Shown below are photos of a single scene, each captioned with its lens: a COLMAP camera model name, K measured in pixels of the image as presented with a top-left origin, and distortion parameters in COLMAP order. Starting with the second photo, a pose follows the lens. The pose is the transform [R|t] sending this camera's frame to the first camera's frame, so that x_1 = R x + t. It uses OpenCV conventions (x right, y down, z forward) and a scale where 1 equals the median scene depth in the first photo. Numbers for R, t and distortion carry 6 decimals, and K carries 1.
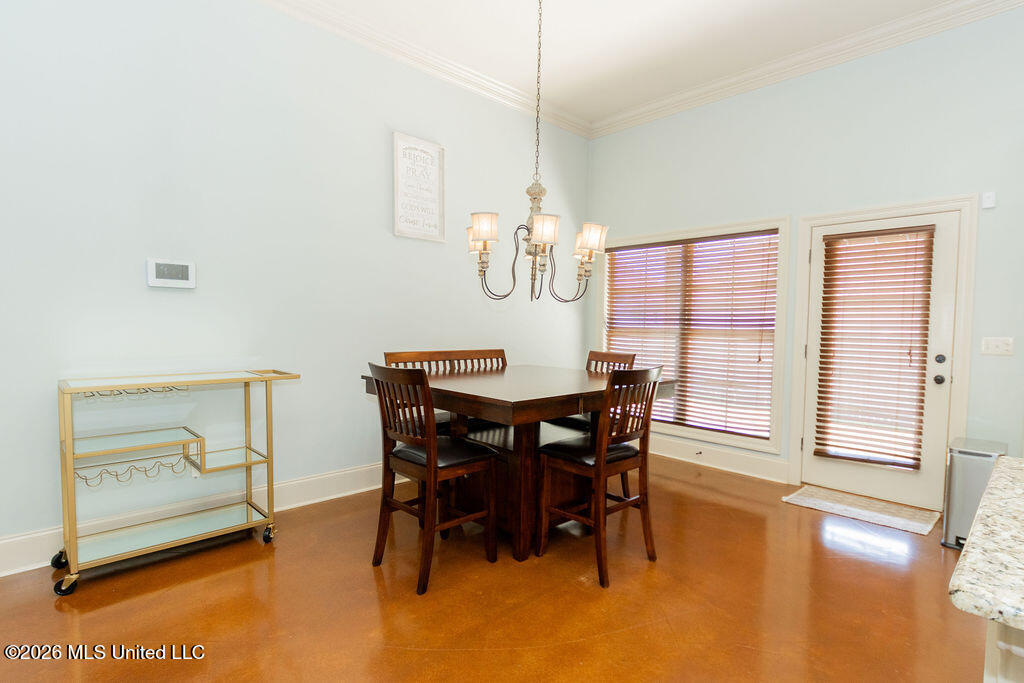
lens RADIAL K [[517.5, 0, 541.0], [0, 517.5, 355.0], [0, 0, 1]] dist [-0.000987, -0.000507]
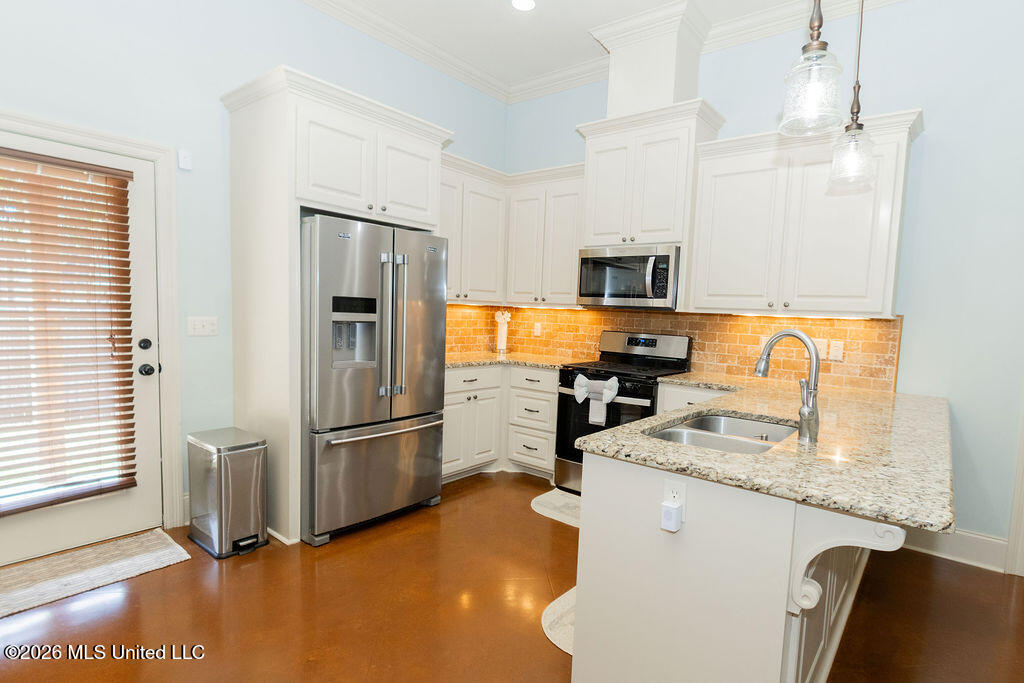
lens RADIAL K [[517.5, 0, 541.0], [0, 517.5, 355.0], [0, 0, 1]] dist [-0.000987, -0.000507]
pose [[-0.123254, -0.101033, 0.987219, -0.099795], [0.014826, 0.994505, 0.103629, -0.048817], [-0.992264, 0.027409, -0.121079, 0.474645]]
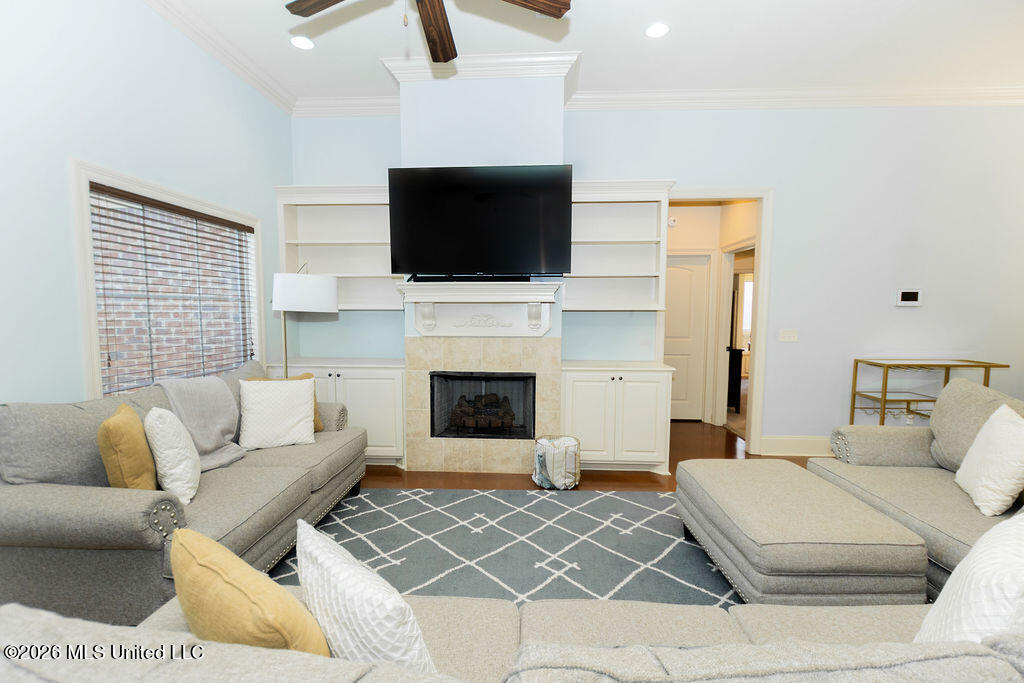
lens RADIAL K [[470.6, 0, 512.5], [0, 470.6, 351.7], [0, 0, 1]] dist [0.000214, -0.000762]
pose [[0.659648, 0.051416, -0.749814, -0.344415], [-0.035665, 0.998675, 0.037105, 0.002225], [0.750728, 0.002266, 0.660608, -0.757293]]
